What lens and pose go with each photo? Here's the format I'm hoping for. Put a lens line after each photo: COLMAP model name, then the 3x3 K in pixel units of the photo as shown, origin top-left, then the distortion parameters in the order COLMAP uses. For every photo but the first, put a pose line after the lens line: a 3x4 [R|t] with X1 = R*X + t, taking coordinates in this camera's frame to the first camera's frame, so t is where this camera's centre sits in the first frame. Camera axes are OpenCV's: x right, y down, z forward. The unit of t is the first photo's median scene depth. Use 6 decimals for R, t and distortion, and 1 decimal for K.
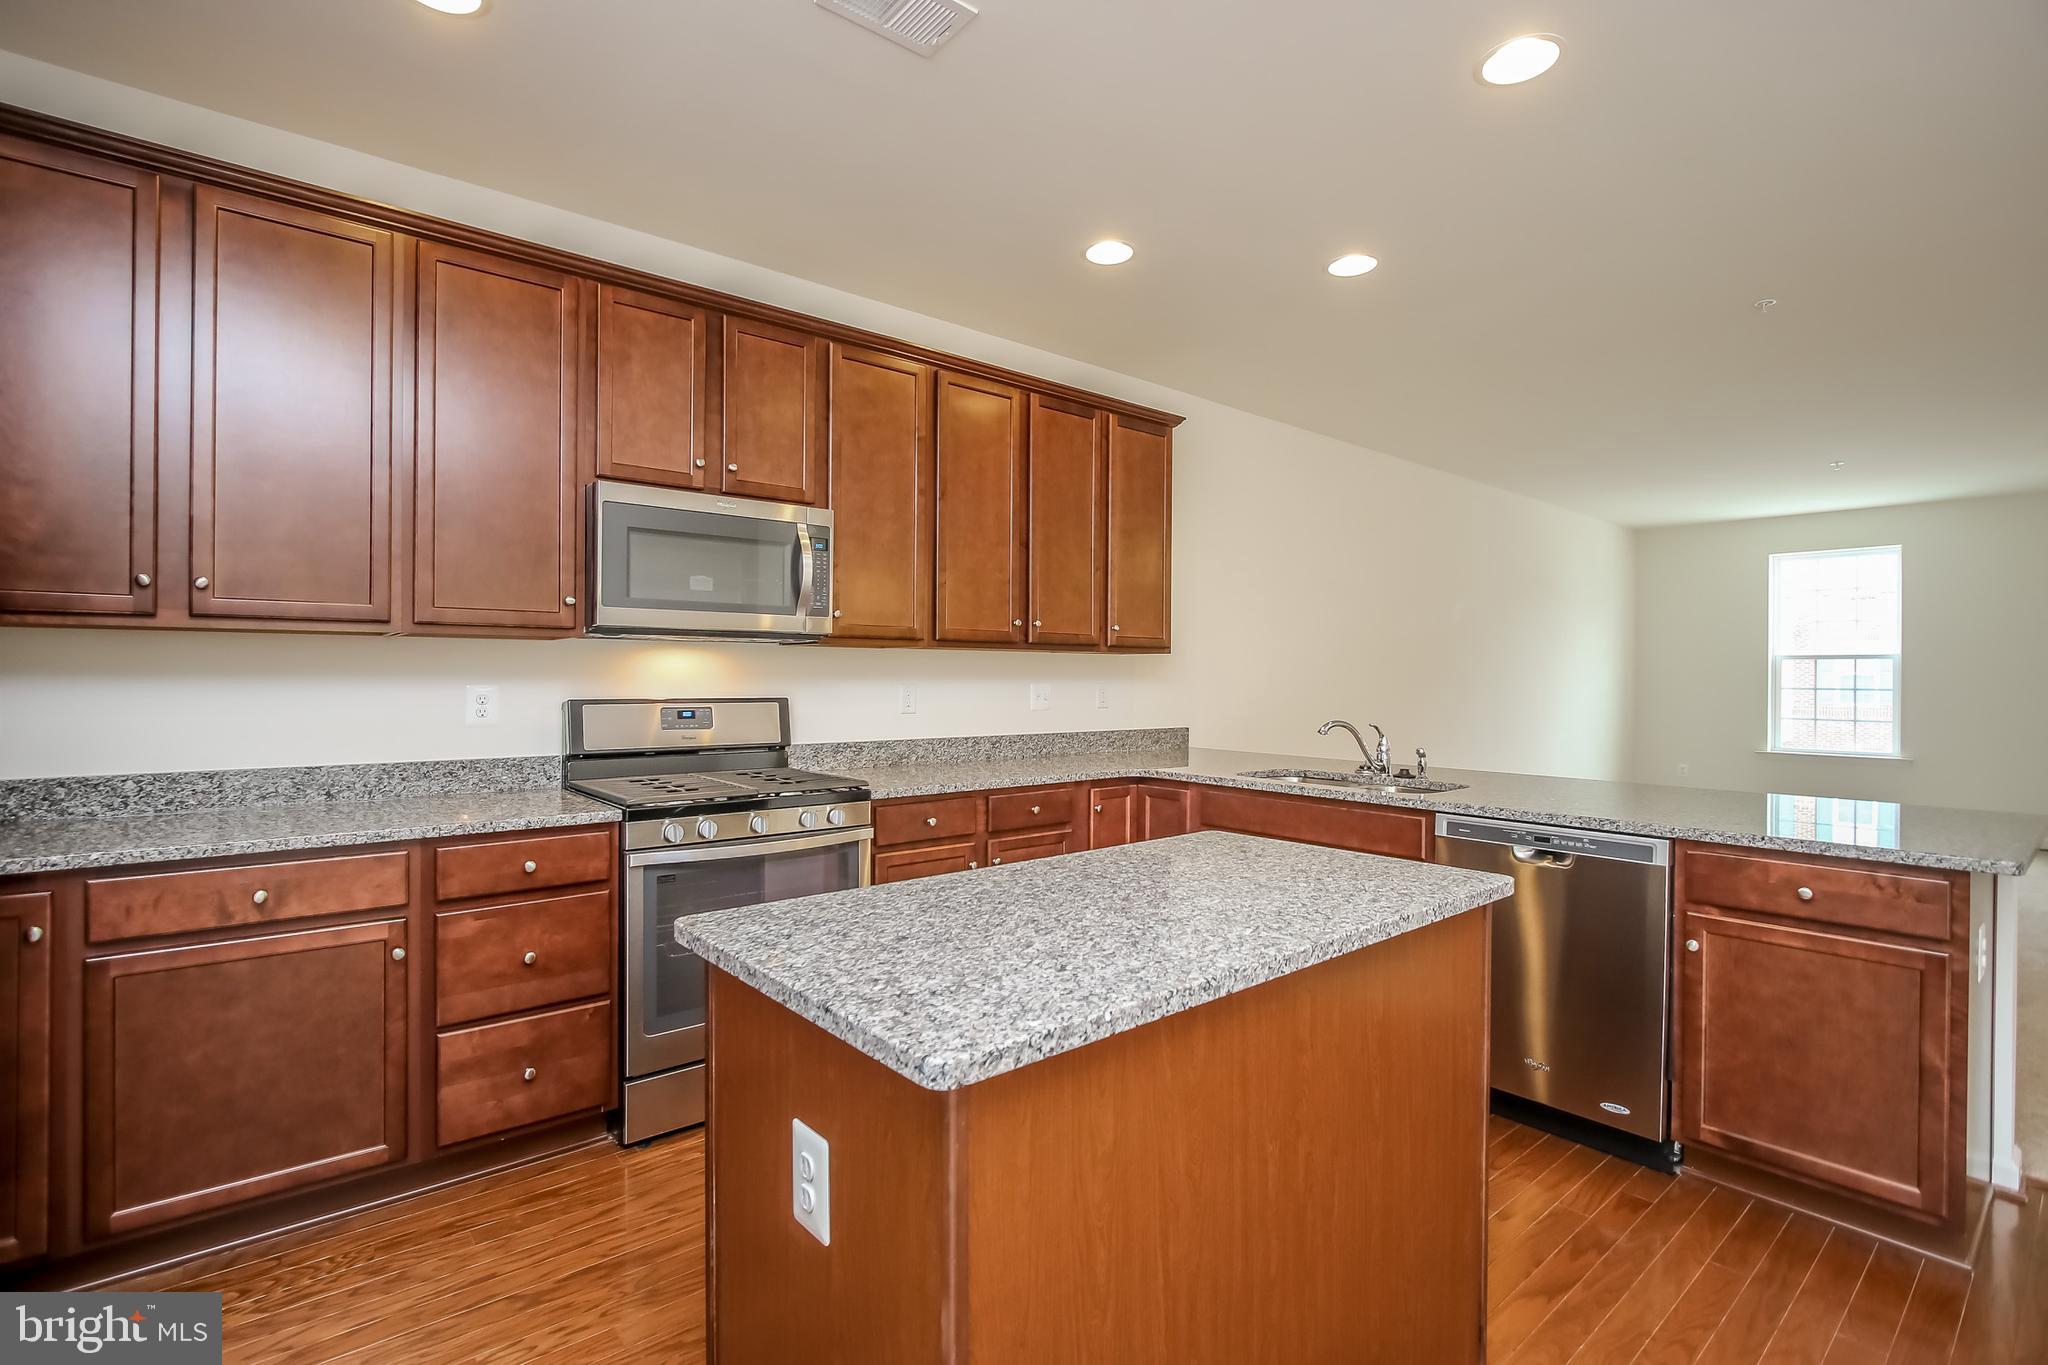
lens RADIAL K [[954.7, 0, 990.1], [0, 954.7, 683.1], [0, 0, 1]] dist [-0.003839, 0.000083]
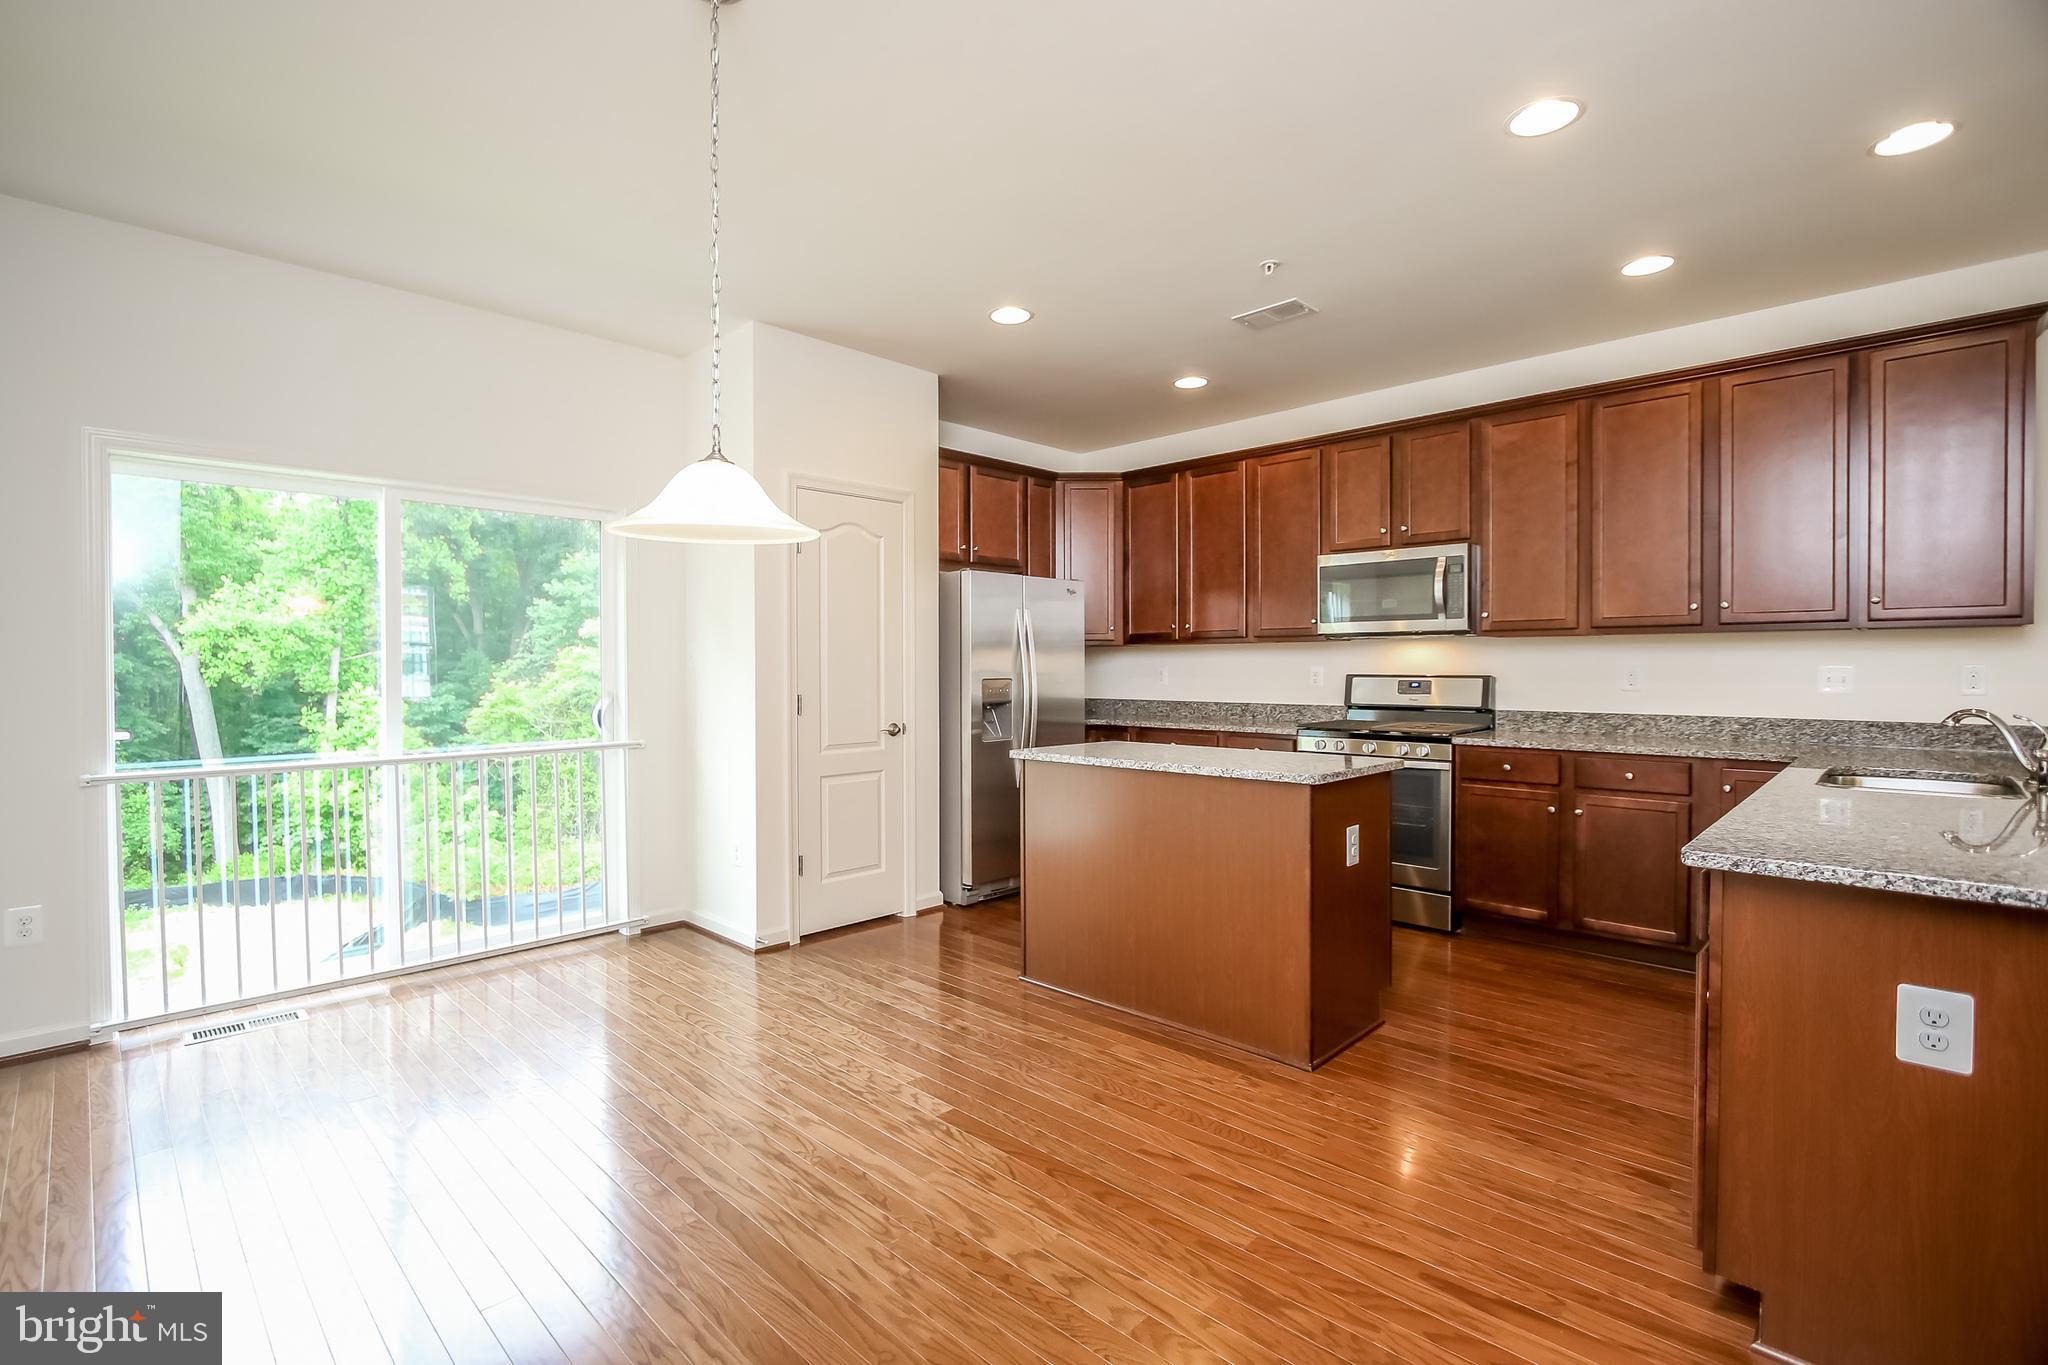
lens RADIAL K [[914.8, 0, 1004.2], [0, 914.8, 675.0], [0, 0, 1]] dist [0.008412, -0.000040]
pose [[0.111964, 0.003925, -0.993705, 1.121740], [-0.005425, 0.999980, 0.003339, 0.015338], [0.993697, 0.005017, 0.111983, 0.161041]]
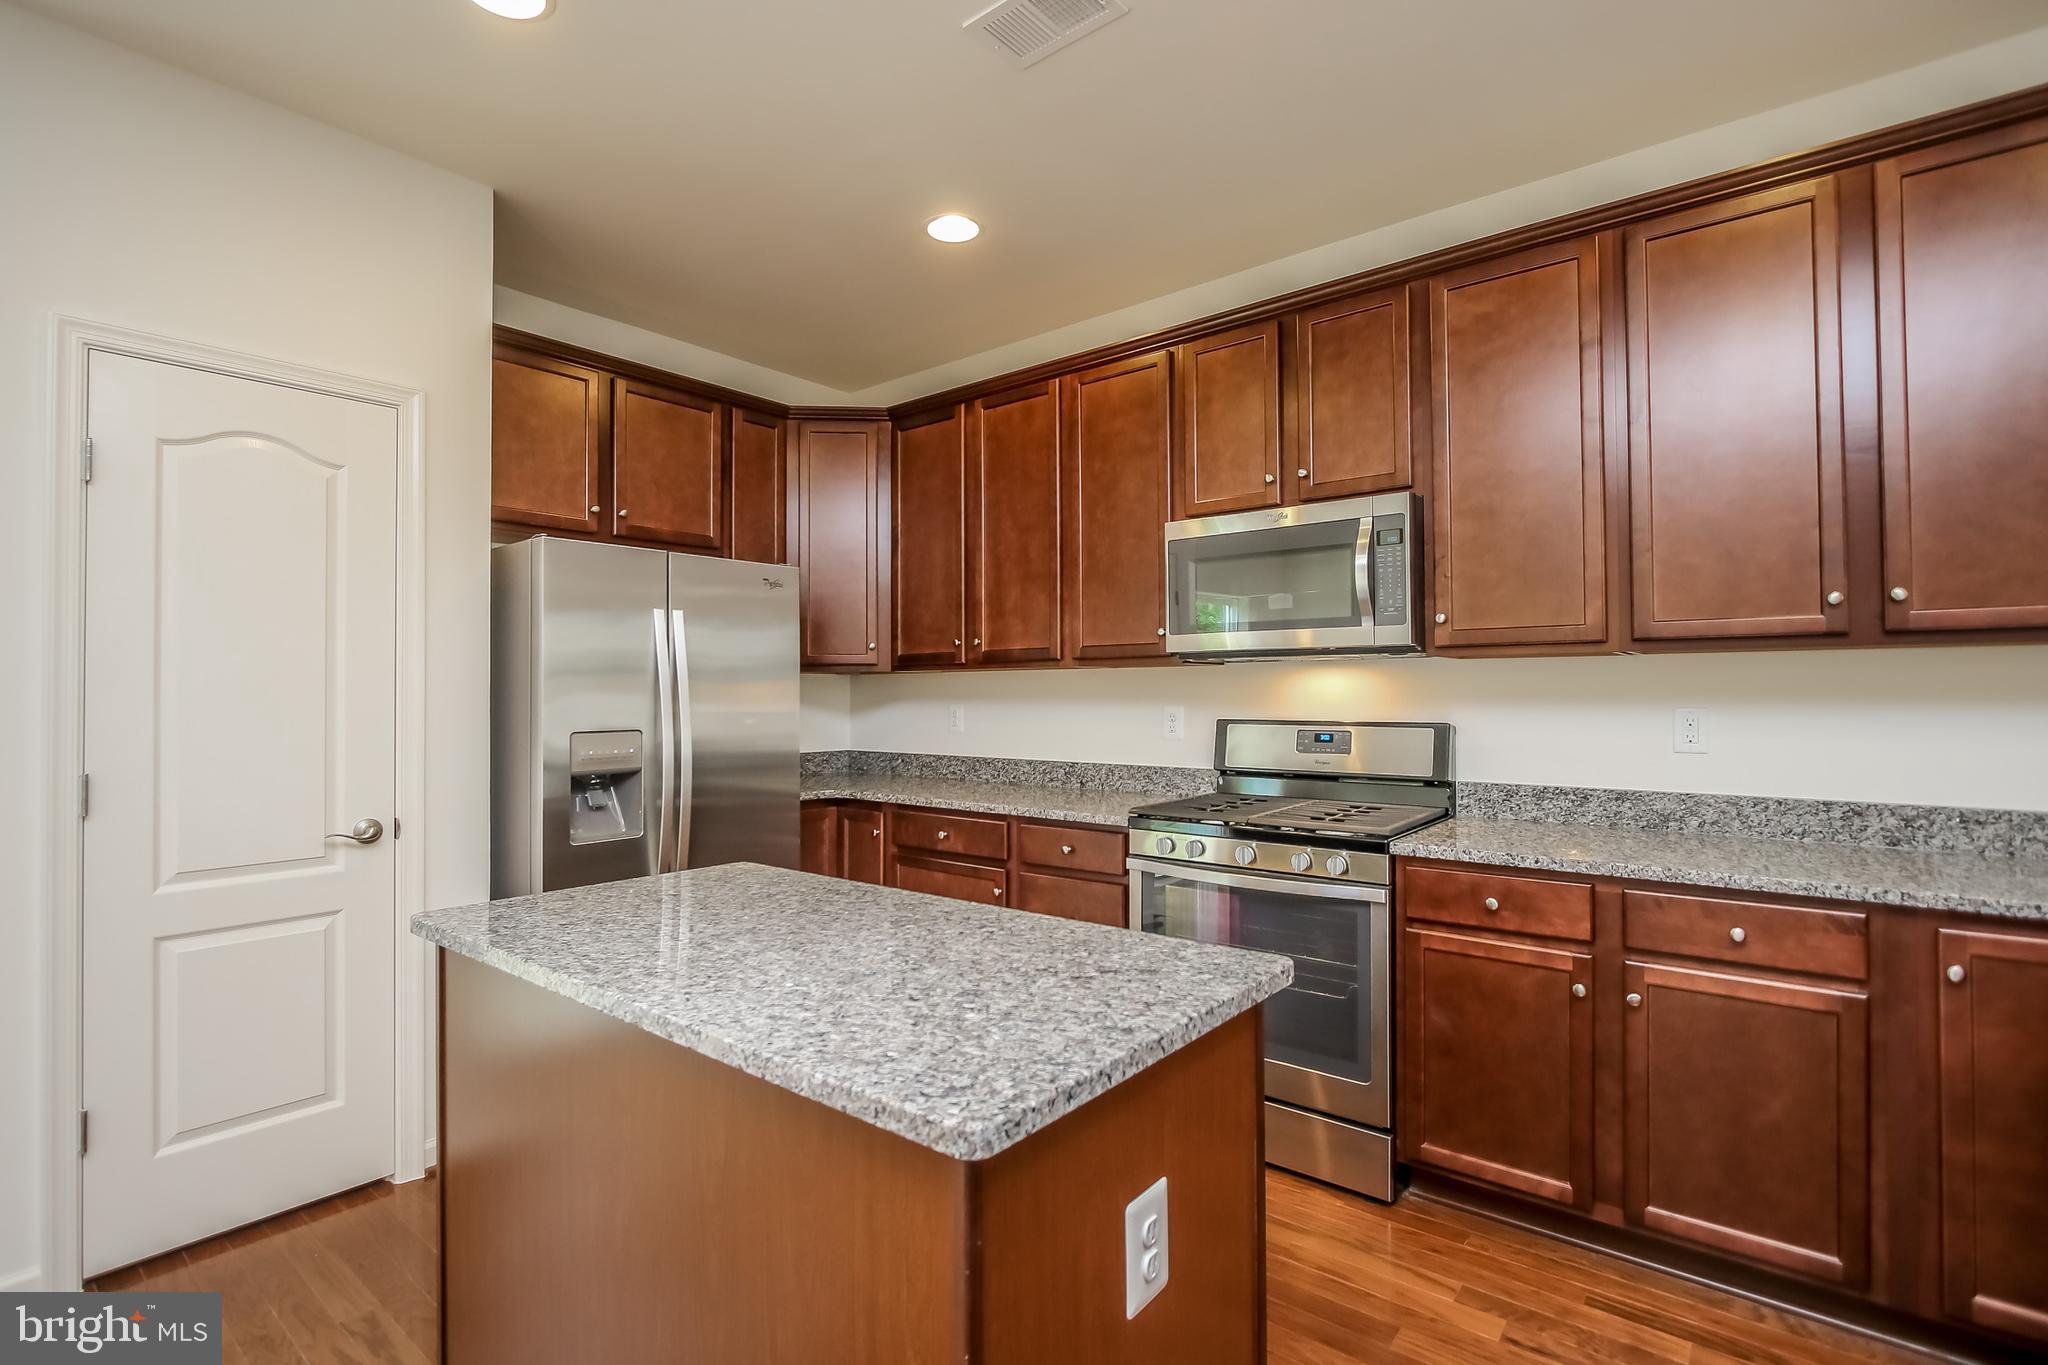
lens RADIAL K [[954.7, 0, 990.1], [0, 954.7, 683.1], [0, 0, 1]] dist [-0.003839, 0.000083]
pose [[0.191298, -0.017680, -0.981373, 0.556716], [-0.002703, 0.999824, -0.018539, -0.002983], [0.981528, 0.006199, 0.191217, 0.500414]]
